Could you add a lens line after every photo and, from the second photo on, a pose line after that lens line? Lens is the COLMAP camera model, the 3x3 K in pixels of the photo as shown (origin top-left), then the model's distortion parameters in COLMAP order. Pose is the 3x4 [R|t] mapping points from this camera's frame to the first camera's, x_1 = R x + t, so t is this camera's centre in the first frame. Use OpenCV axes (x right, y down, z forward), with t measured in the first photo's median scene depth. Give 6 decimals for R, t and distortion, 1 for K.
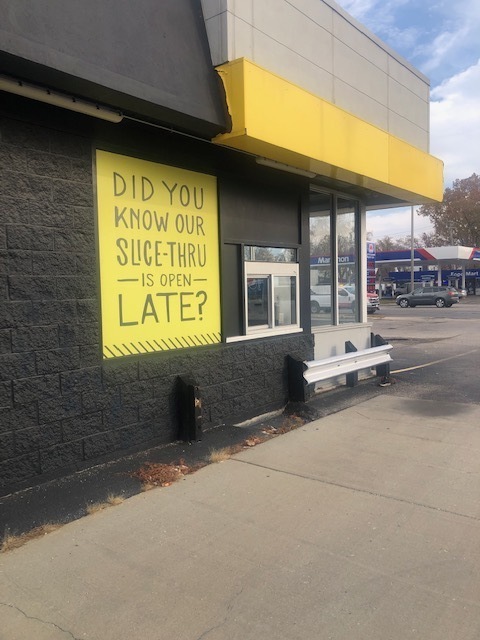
lens RADIAL K [[526.1, 0, 240.0], [0, 526.1, 320.0], [0, 0, 1]] dist [0.028565, -0.003780]
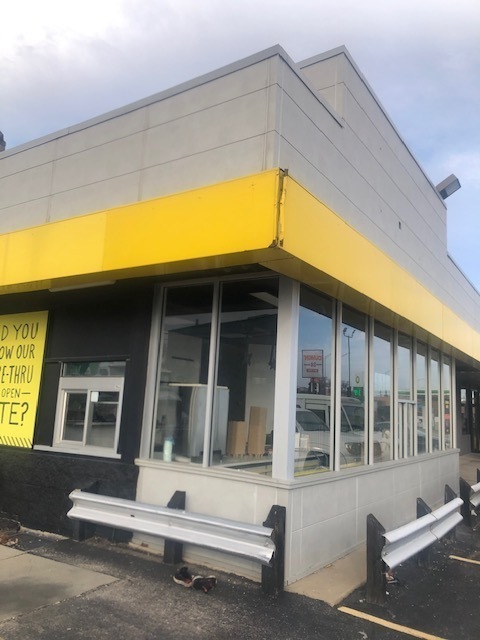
lens RADIAL K [[521.7, 0, 240.0], [0, 521.7, 320.0], [0, 0, 1]] dist [0.005740, -0.000597]
pose [[0.094590, -0.136254, -0.986148, 1.301235], [-0.095788, 0.984747, -0.145249, -0.122705], [0.990897, 0.108200, 0.080096, 1.459874]]
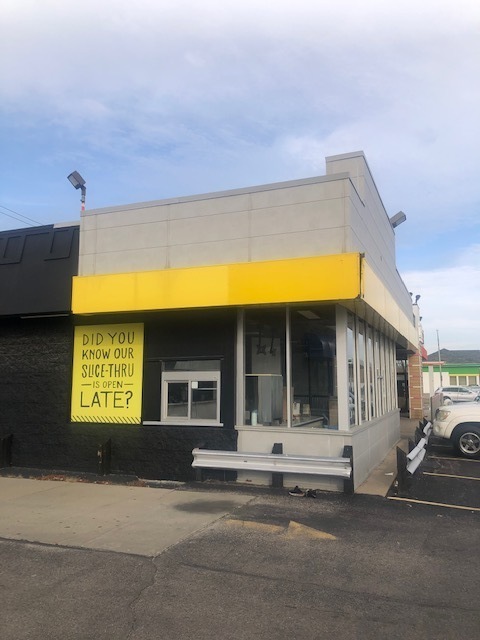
lens RADIAL K [[526.1, 0, 240.0], [0, 526.1, 320.0], [0, 0, 1]] dist [0.028565, -0.003780]
pose [[0.295614, -0.083189, -0.951679, 1.772250], [-0.053940, 0.993158, -0.103570, -0.132751], [0.953784, 0.081950, 0.289104, 0.872558]]
